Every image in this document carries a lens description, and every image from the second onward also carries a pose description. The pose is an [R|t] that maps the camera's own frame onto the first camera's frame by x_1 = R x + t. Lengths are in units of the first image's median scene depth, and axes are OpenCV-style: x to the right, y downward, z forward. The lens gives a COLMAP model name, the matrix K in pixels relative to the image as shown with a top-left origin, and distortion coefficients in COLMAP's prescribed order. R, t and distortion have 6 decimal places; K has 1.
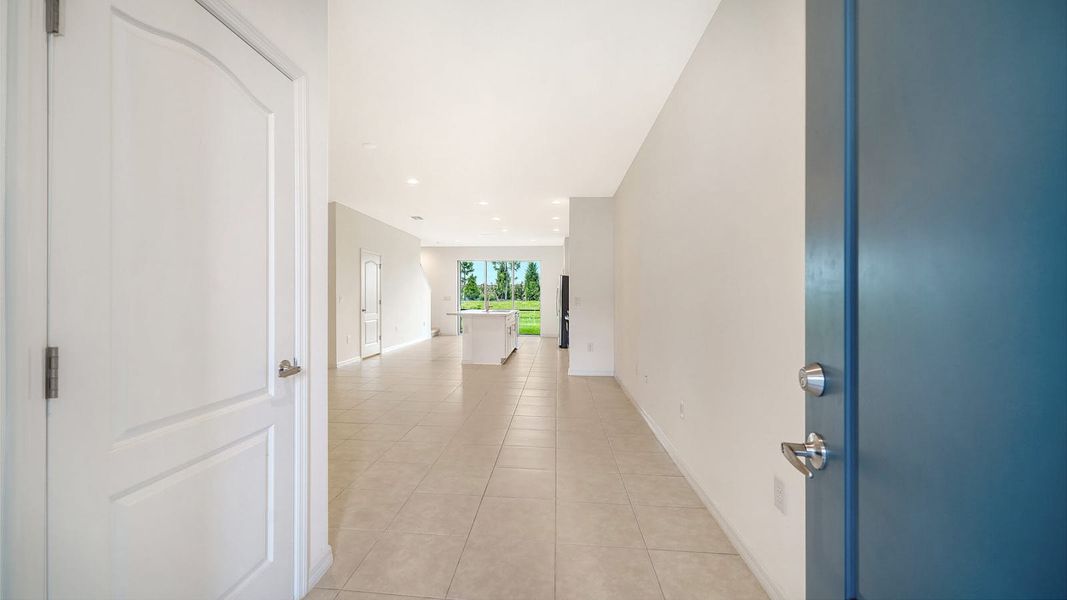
lens RADIAL K [[476.2, 0, 542.1], [0, 476.2, 303.1], [0, 0, 1]] dist [-0.001918, -0.001243]
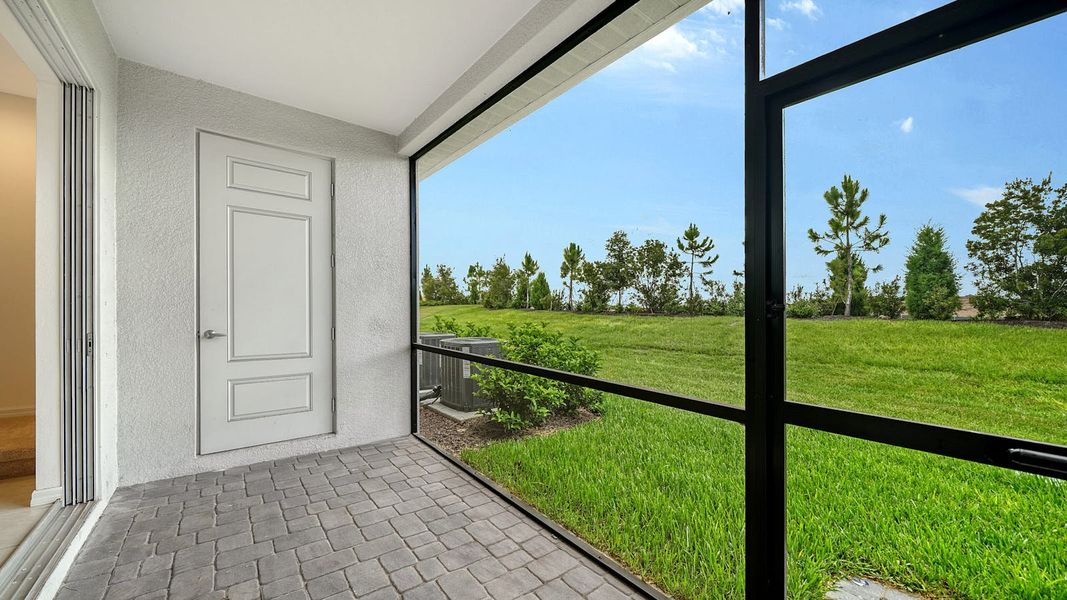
lens RADIAL K [[406.2, 0, 523.1], [0, 406.2, 297.6], [0, 0, 1]] dist [-0.001250, -0.001178]
pose [[0.637445, -0.012571, -0.770393, 0.040356], [-0.025741, 0.998961, -0.037599, -0.005727], [0.770066, 0.043798, 0.636460, 0.847062]]
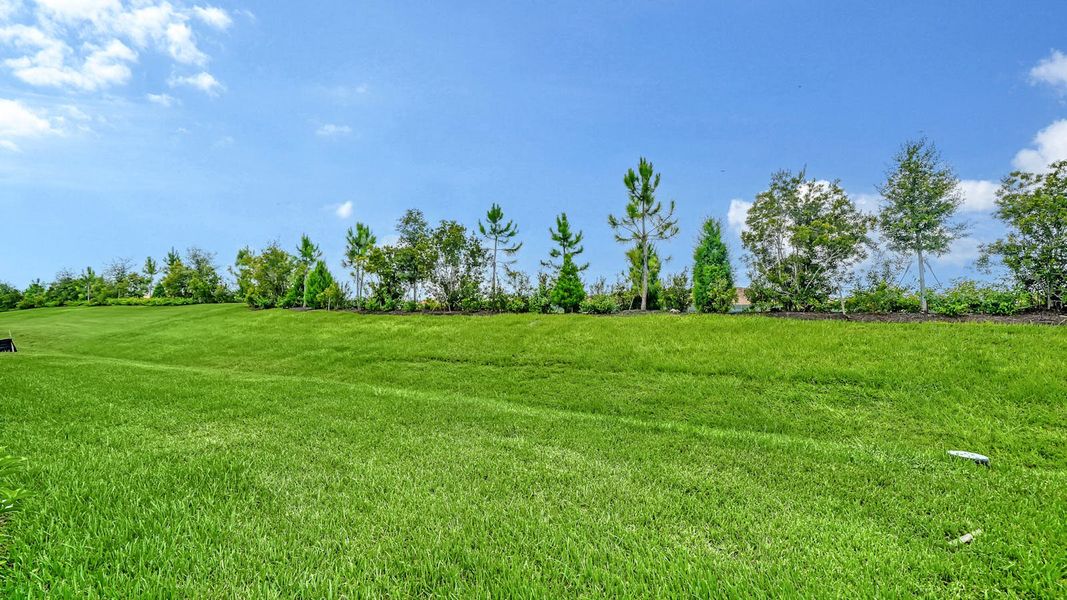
lens RADIAL K [[426.6, 0, 537.8], [0, 426.6, 294.9], [0, 0, 1]] dist [-0.000386, -0.000347]
pose [[0.891918, -0.015992, -0.451915, 0.016605], [0.000937, 0.999438, -0.033518, -0.015694], [0.452197, 0.029472, 0.891431, 1.023505]]
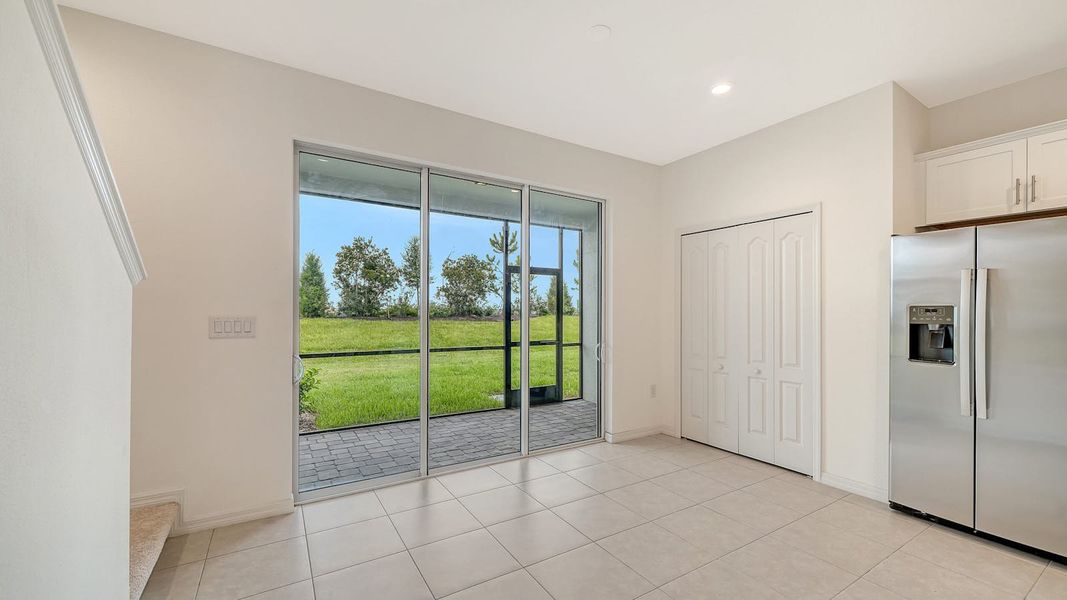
lens RADIAL K [[426.6, 0, 544.4], [0, 426.6, 315.4], [0, 0, 1]] dist [-0.000386, -0.000347]
pose [[0.811953, -0.002890, 0.583716, -0.159746], [0.005204, 0.999984, -0.002289, -0.010375], [-0.583700, 0.004897, 0.811954, 0.648543]]
